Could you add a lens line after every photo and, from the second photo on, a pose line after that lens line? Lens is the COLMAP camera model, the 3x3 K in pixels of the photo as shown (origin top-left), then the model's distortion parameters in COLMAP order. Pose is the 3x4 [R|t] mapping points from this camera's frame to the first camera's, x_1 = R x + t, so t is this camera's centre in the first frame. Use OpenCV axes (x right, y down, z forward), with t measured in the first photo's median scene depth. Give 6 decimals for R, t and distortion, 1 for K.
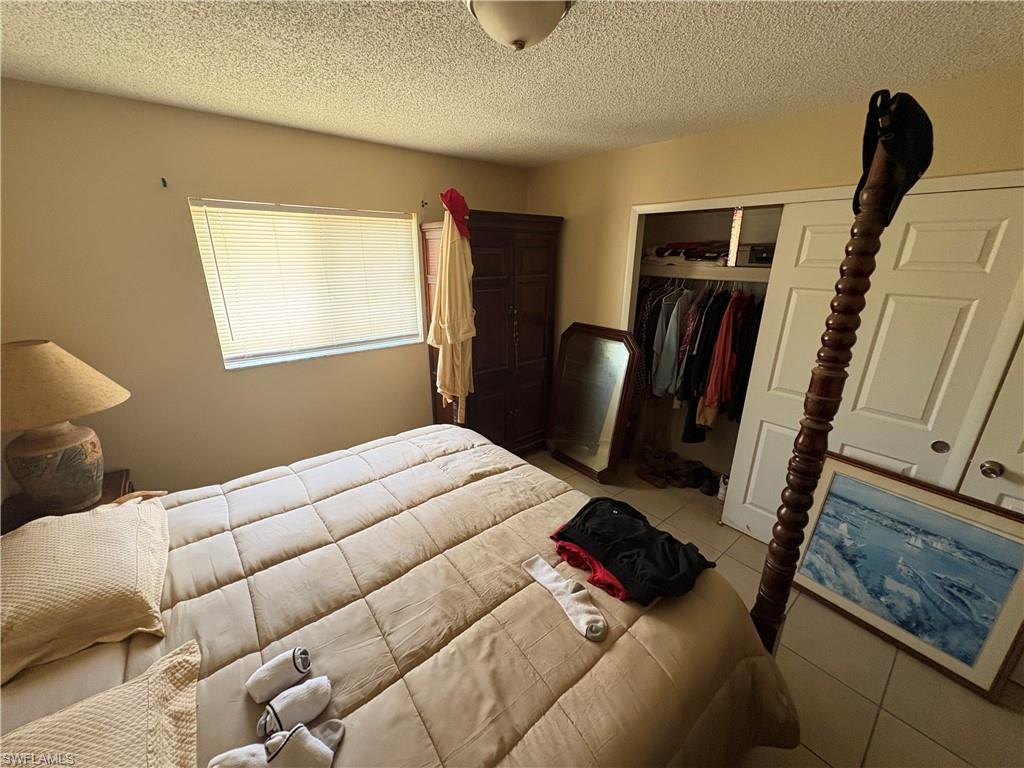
lens RADIAL K [[409.6, 0, 510.5], [0, 409.6, 385.4], [0, 0, 1]] dist [-0.002688, -0.000133]
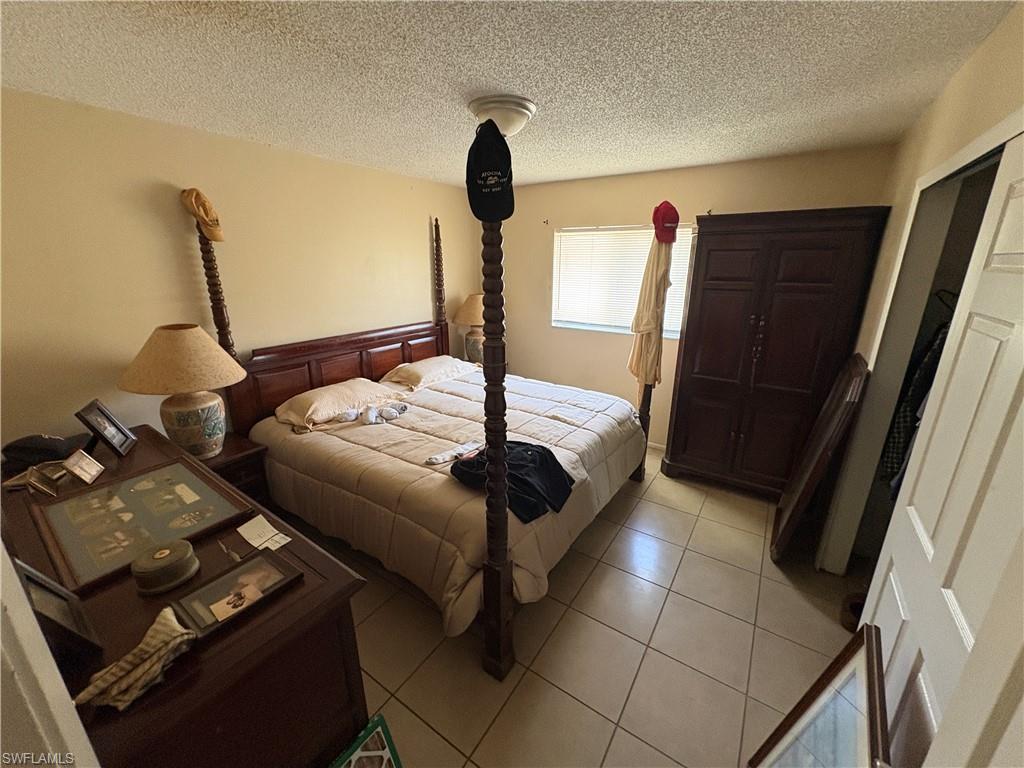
lens RADIAL K [[409.6, 0, 510.5], [0, 409.6, 385.4], [0, 0, 1]] dist [-0.002688, -0.000133]
pose [[0.267713, 0.271150, -0.924558, 1.628439], [-0.299633, 0.935433, 0.187579, -0.132287], [0.915724, 0.226810, 0.331673, 0.561758]]
